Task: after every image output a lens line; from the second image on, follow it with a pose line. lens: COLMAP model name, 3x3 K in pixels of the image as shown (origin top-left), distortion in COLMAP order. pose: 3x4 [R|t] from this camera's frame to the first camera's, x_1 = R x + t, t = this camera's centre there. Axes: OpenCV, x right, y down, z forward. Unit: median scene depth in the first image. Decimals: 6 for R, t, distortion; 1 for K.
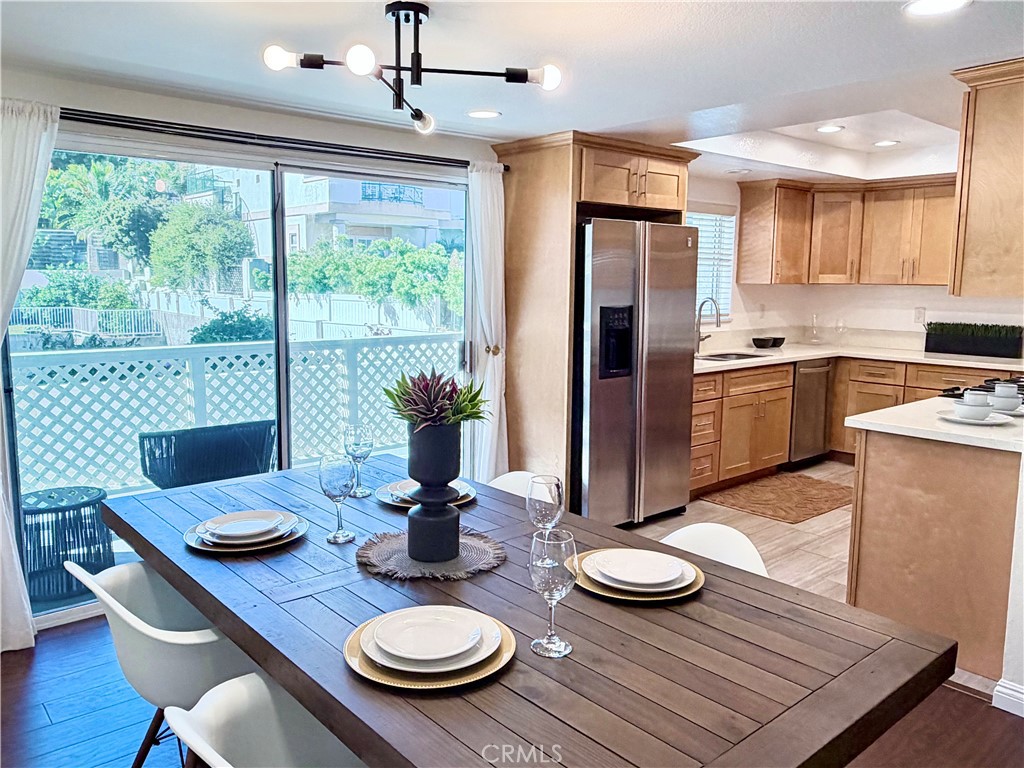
lens RADIAL K [[779.3, 0, 510.3], [0, 779.3, 382.5], [0, 0, 1]] dist [0.000088, 0.002691]
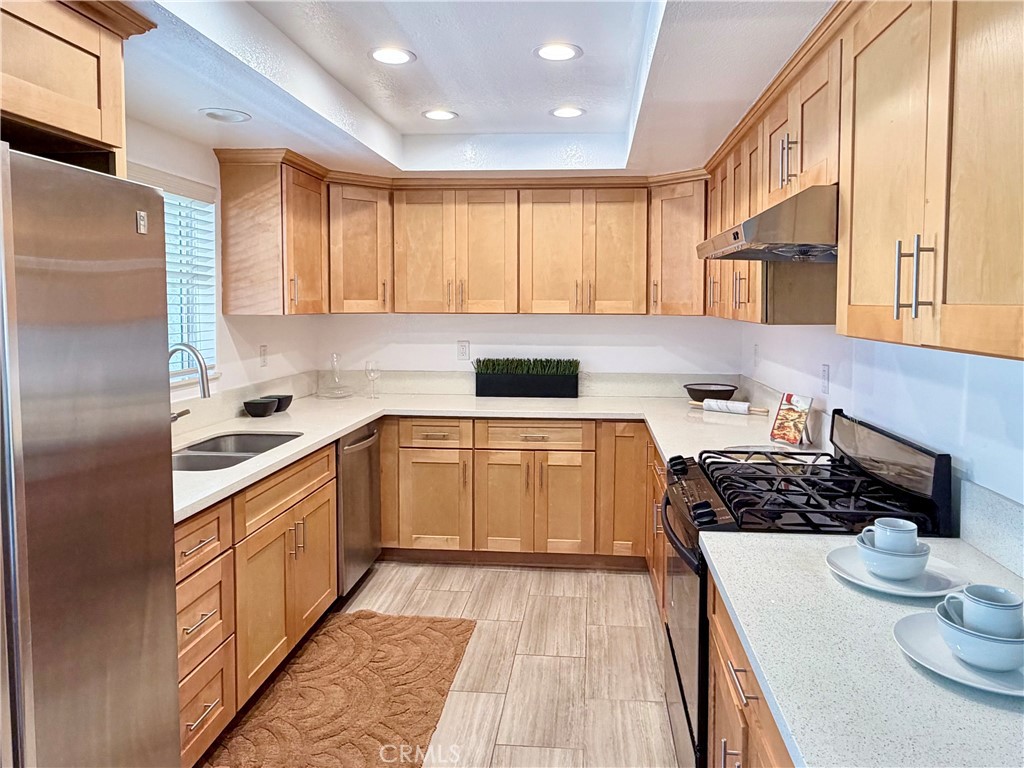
lens RADIAL K [[624.1, 0, 512.9], [0, 624.1, 337.9], [0, 0, 1]] dist [-0.021439, 0.000298]
pose [[0.705522, -0.044113, 0.707313, 0.108737], [0.095825, 0.994833, -0.033537, -0.073453], [-0.702179, 0.091440, 0.706104, 0.514203]]
